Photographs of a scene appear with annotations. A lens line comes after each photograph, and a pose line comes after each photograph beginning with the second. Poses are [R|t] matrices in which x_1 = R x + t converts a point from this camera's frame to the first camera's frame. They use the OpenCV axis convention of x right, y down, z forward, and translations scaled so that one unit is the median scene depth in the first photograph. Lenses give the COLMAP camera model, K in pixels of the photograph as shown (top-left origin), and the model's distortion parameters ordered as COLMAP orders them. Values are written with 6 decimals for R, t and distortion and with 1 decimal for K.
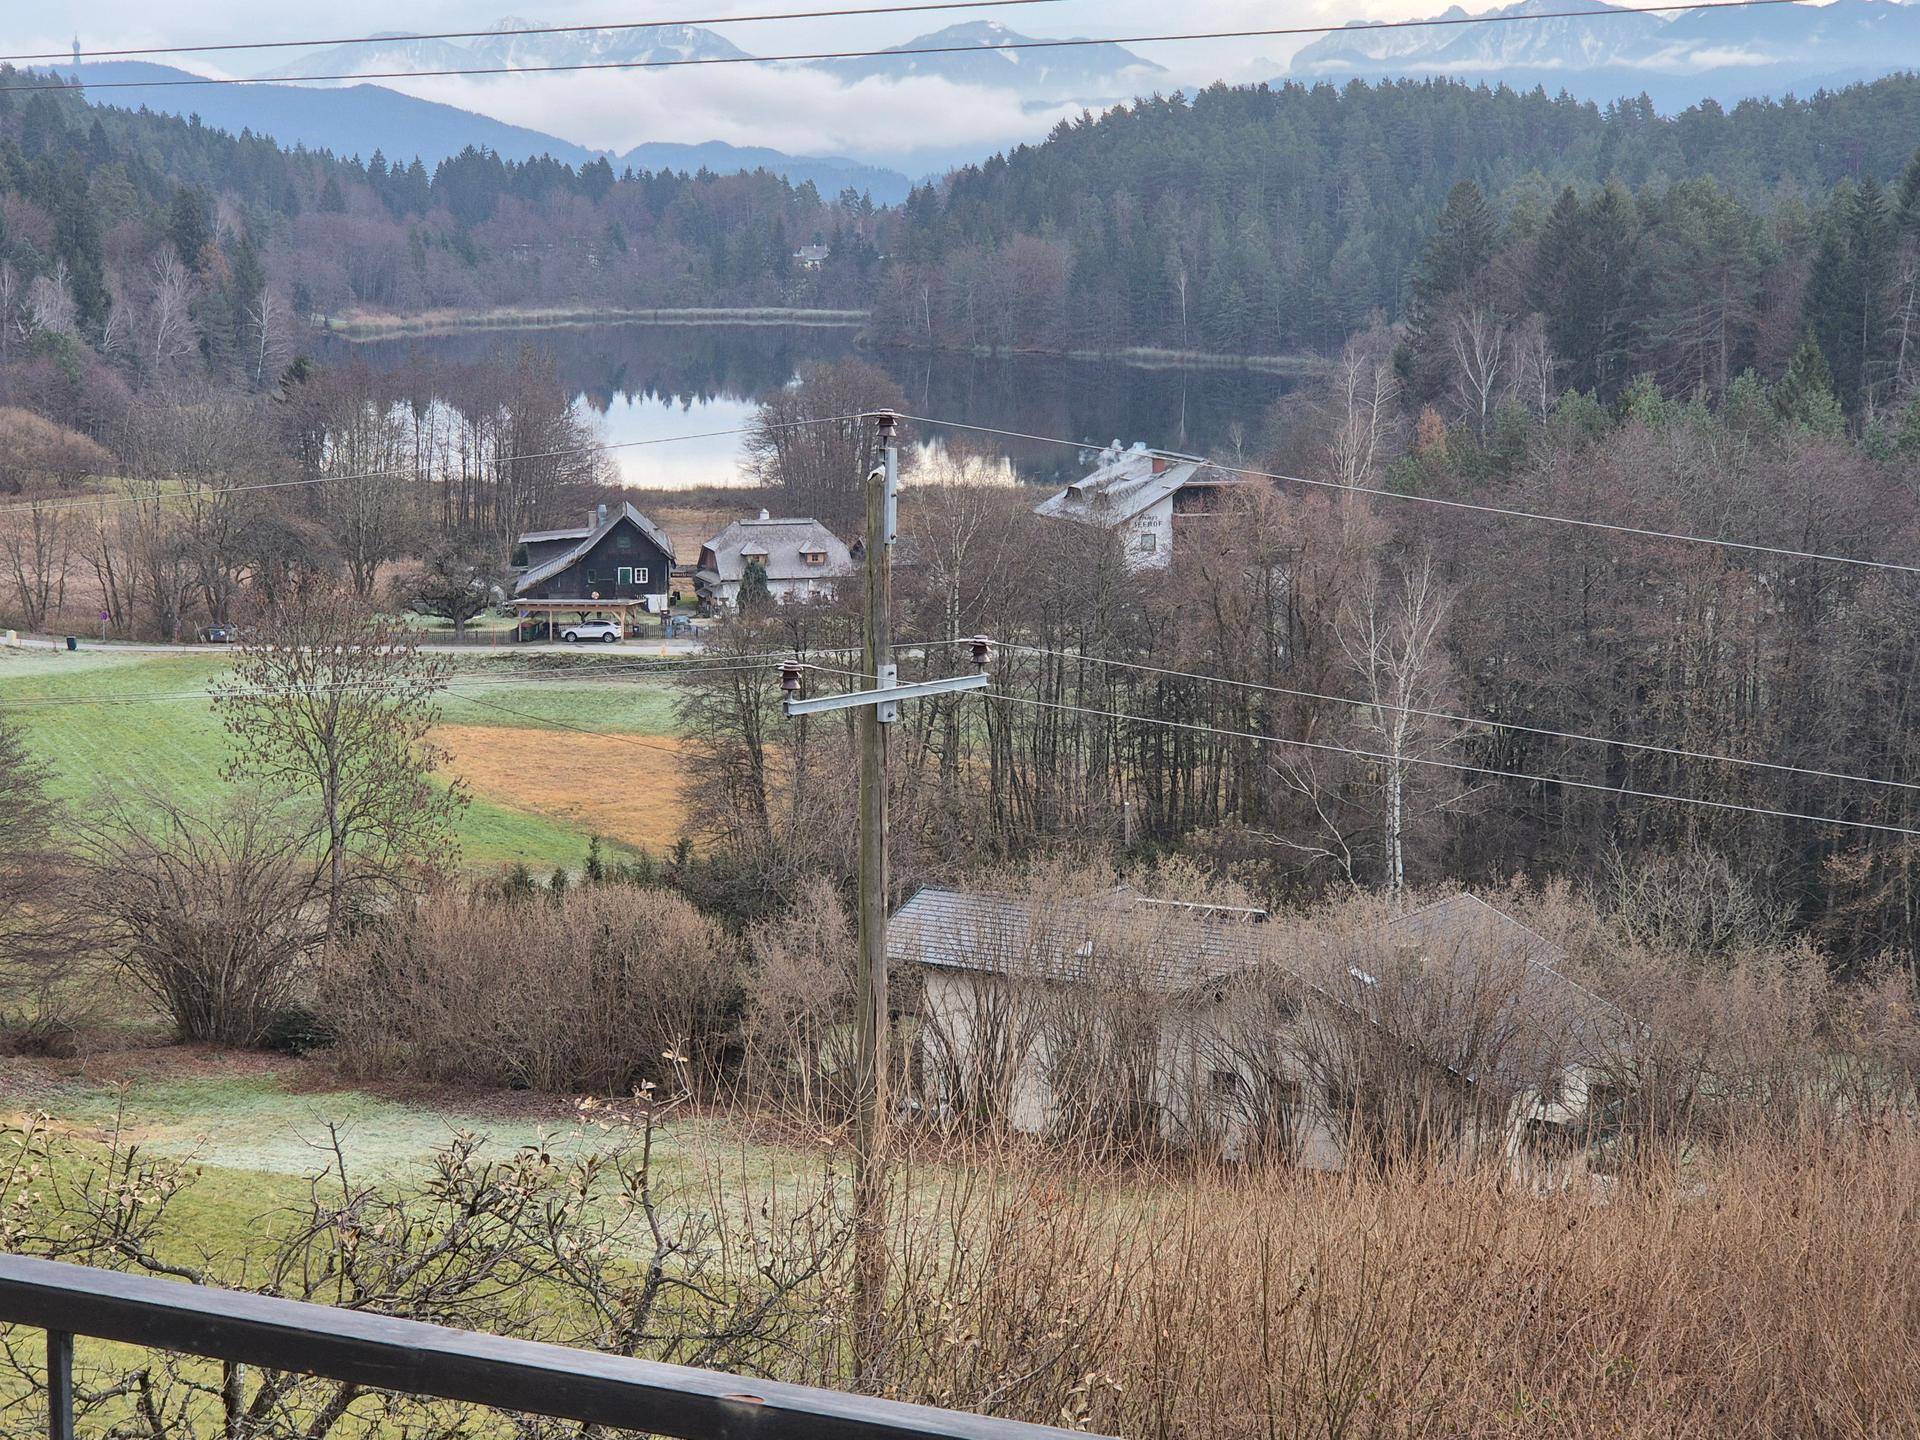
lens RADIAL K [[1974.3, 0, 996.6], [0, 1974.3, 684.6], [0, 0, 1]] dist [0.061554, 0.000000]
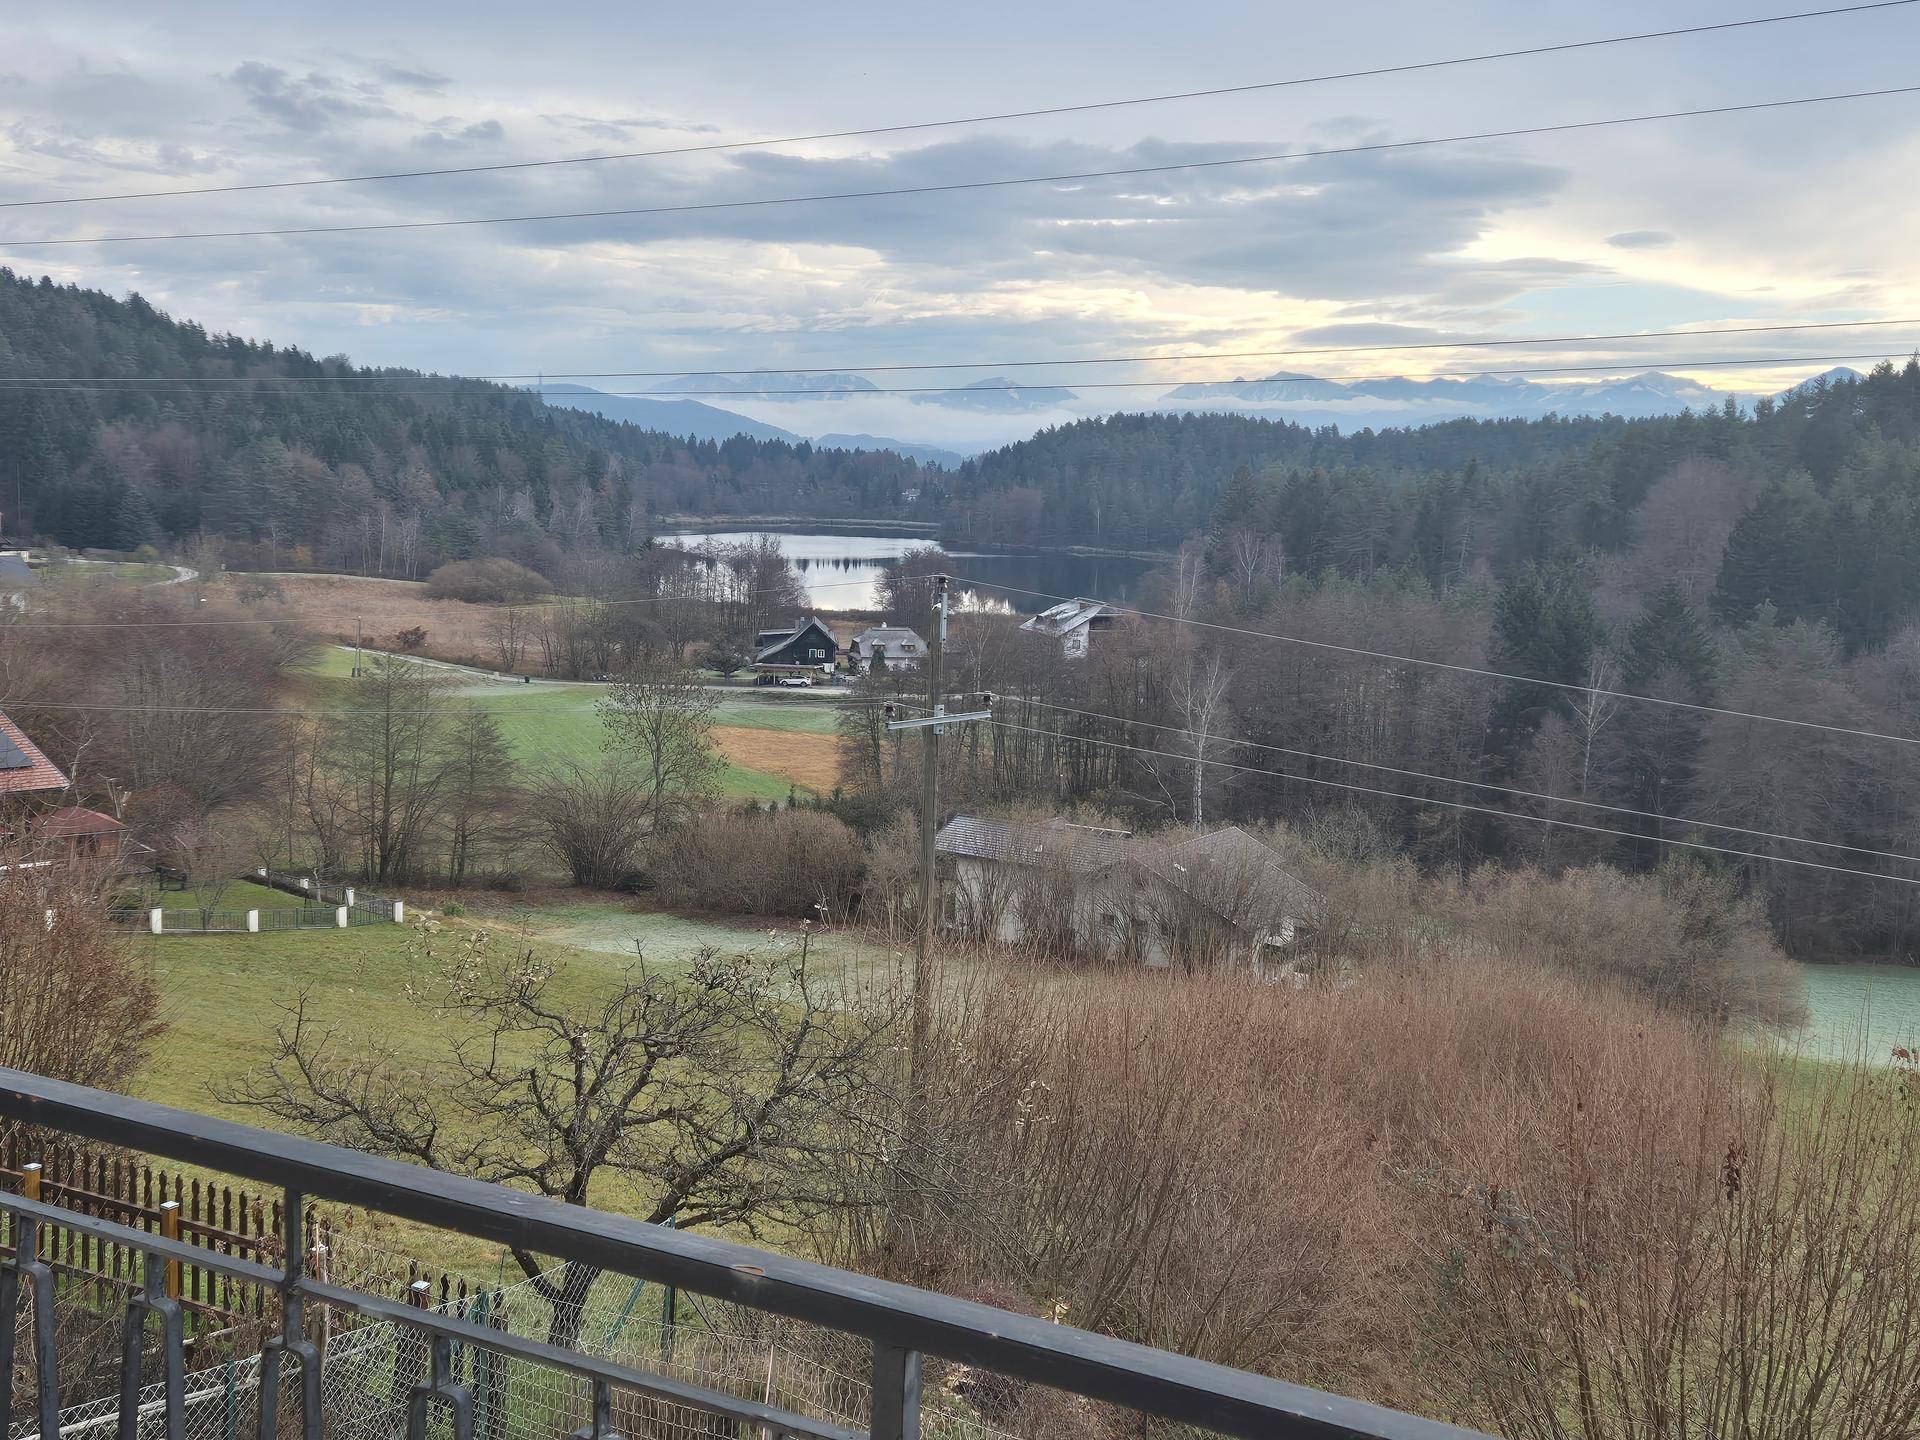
lens RADIAL K [[1974.3, 0, 990.9], [0, 1974.3, 707.0], [0, 0, 1]] dist [0.061554, 0.000000]
pose [[0.998913, 0.028954, 0.036534, -0.078751], [-0.029097, 0.999571, 0.003393, -0.013227], [-0.036420, -0.004453, 0.999327, -0.954858]]
